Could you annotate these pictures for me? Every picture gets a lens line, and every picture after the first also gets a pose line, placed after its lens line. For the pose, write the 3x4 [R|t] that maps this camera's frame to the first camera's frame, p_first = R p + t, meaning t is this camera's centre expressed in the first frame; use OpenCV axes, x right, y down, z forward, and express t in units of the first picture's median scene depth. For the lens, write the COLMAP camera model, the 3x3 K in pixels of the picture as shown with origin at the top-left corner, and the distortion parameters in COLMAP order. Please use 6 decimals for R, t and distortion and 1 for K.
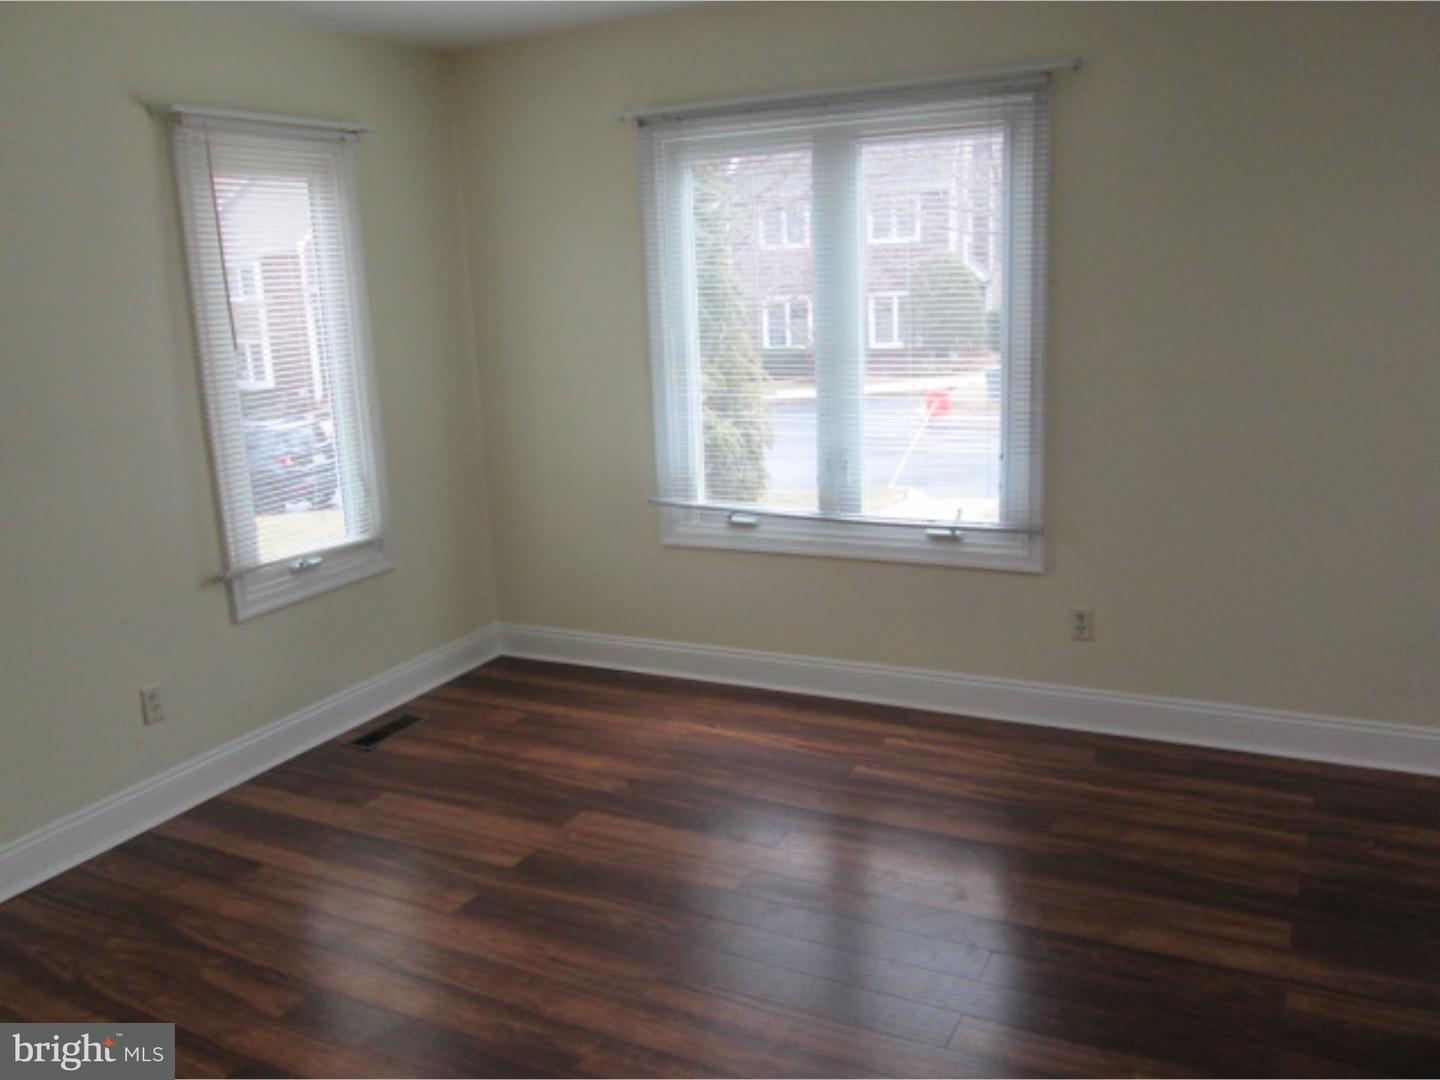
lens RADIAL K [[1201.8, 0, 718.5], [0, 1201.8, 533.6], [0, 0, 1]] dist [-0.043317, 0.017688]
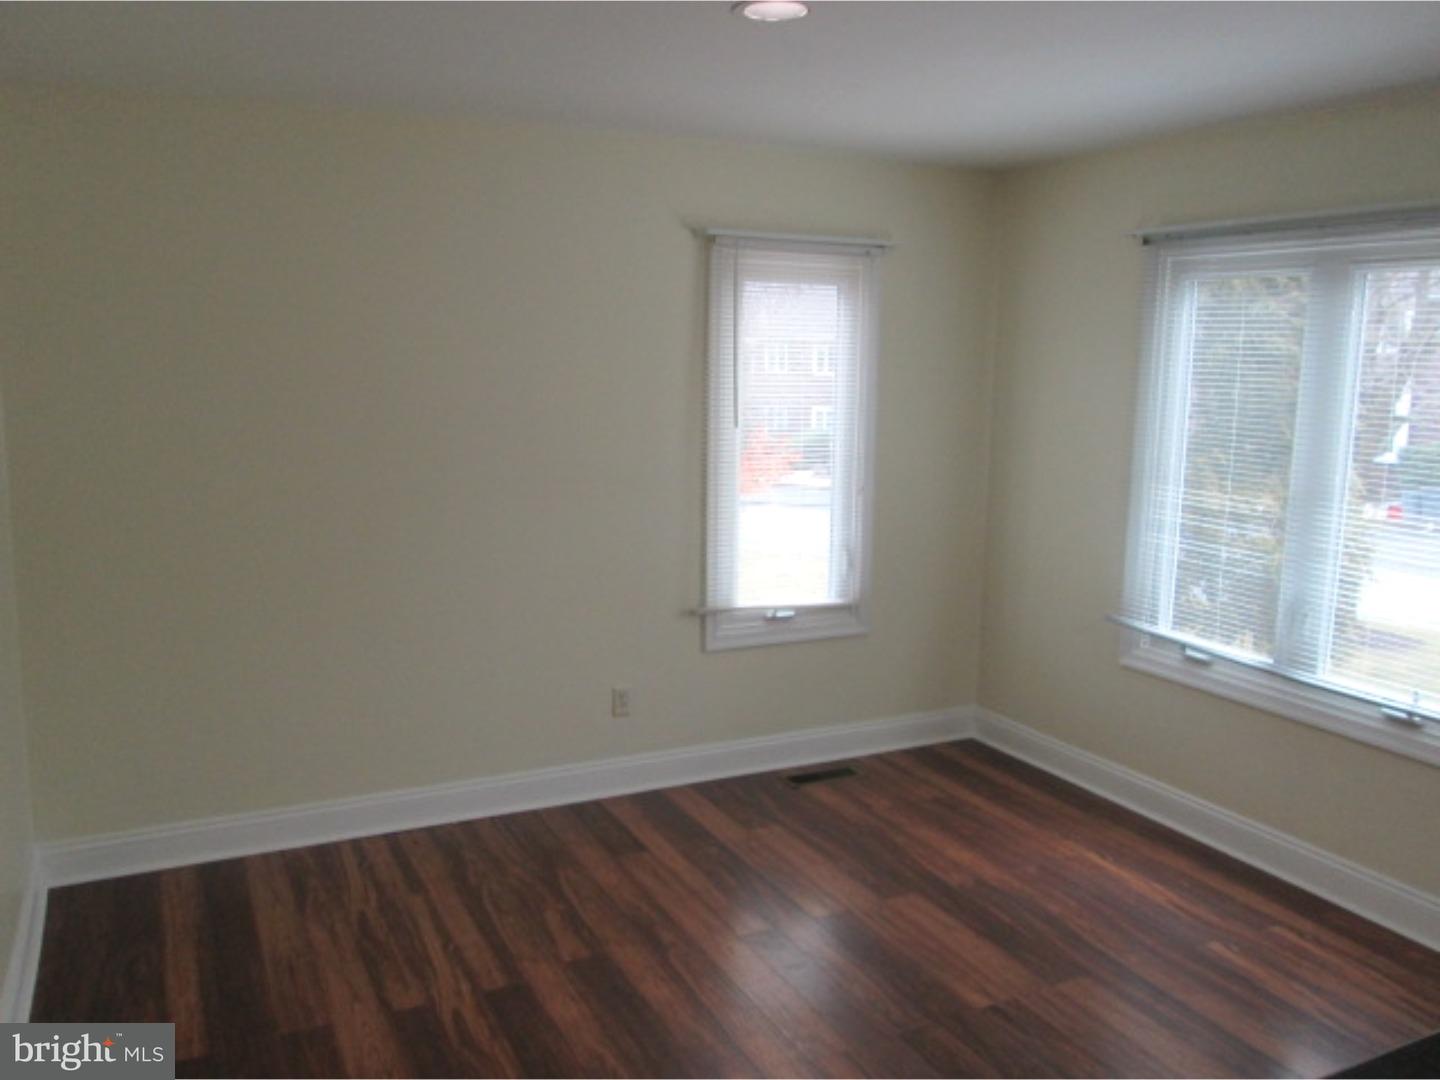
lens RADIAL K [[1201.8, 0, 718.5], [0, 1201.8, 533.6], [0, 0, 1]] dist [-0.043317, 0.017688]
pose [[0.804244, 0.145838, -0.576127, 0.269064], [-0.178859, 0.983875, -0.000625, -0.041289], [0.566746, 0.103548, 0.817360, 0.011723]]
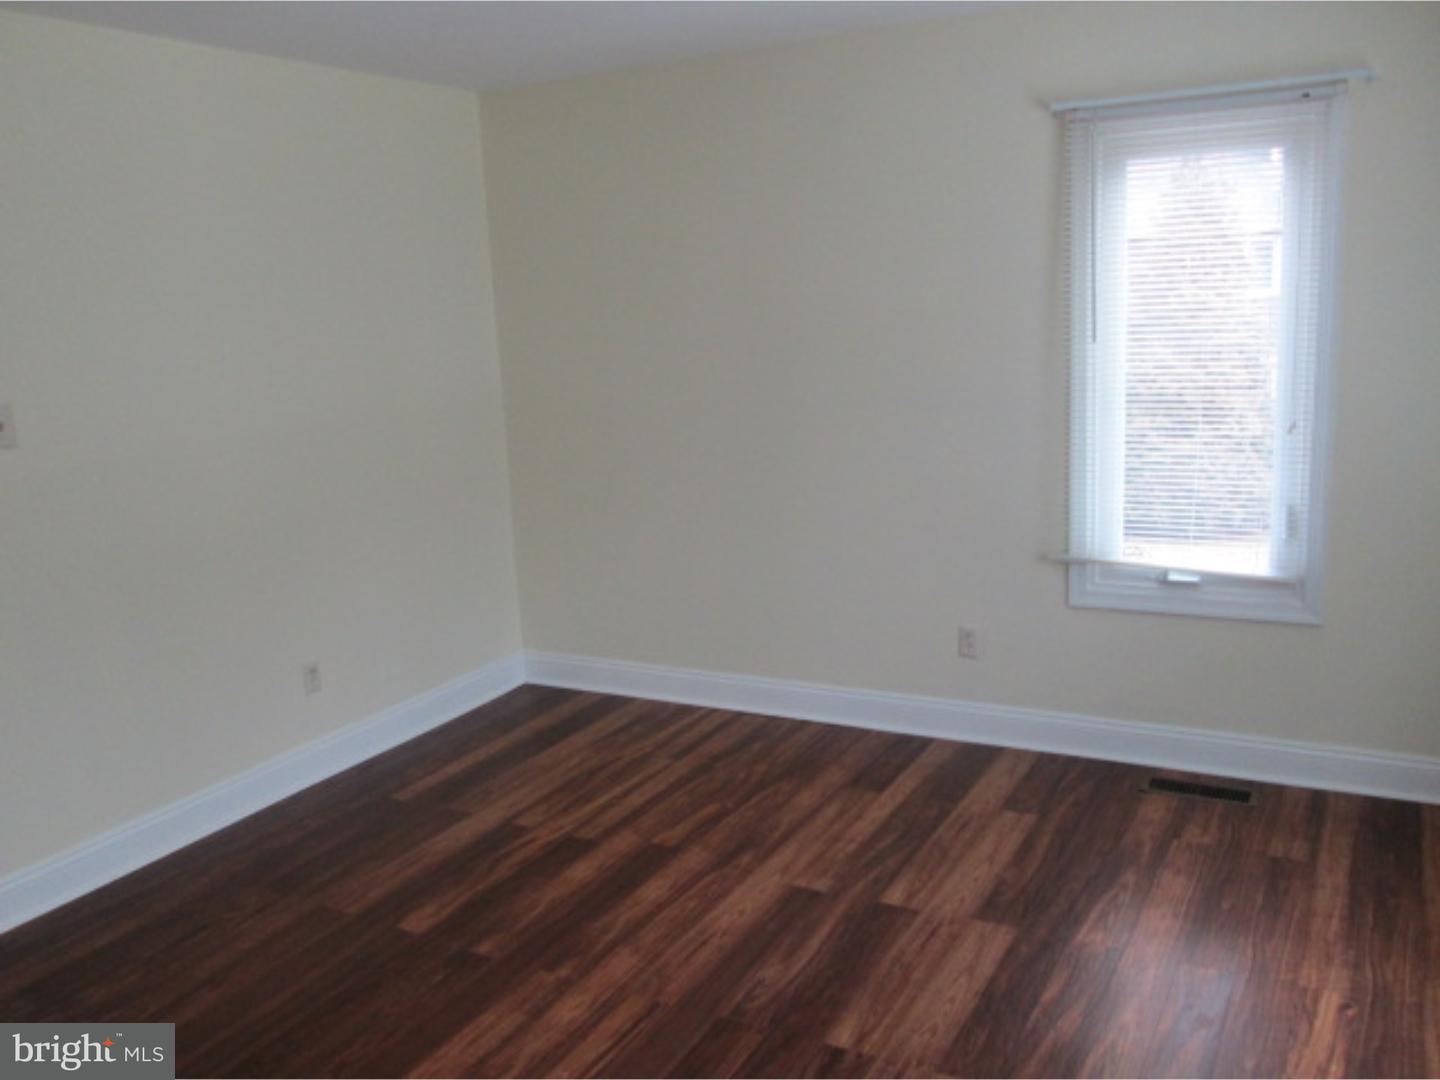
lens RADIAL K [[1201.8, 0, 718.5], [0, 1201.8, 533.6], [0, 0, 1]] dist [-0.043317, 0.017688]
pose [[-0.029390, 0.243903, -0.969354, 0.558237], [-0.163917, 0.955469, 0.245379, -0.178552], [0.986036, 0.166105, 0.011899, 0.646733]]
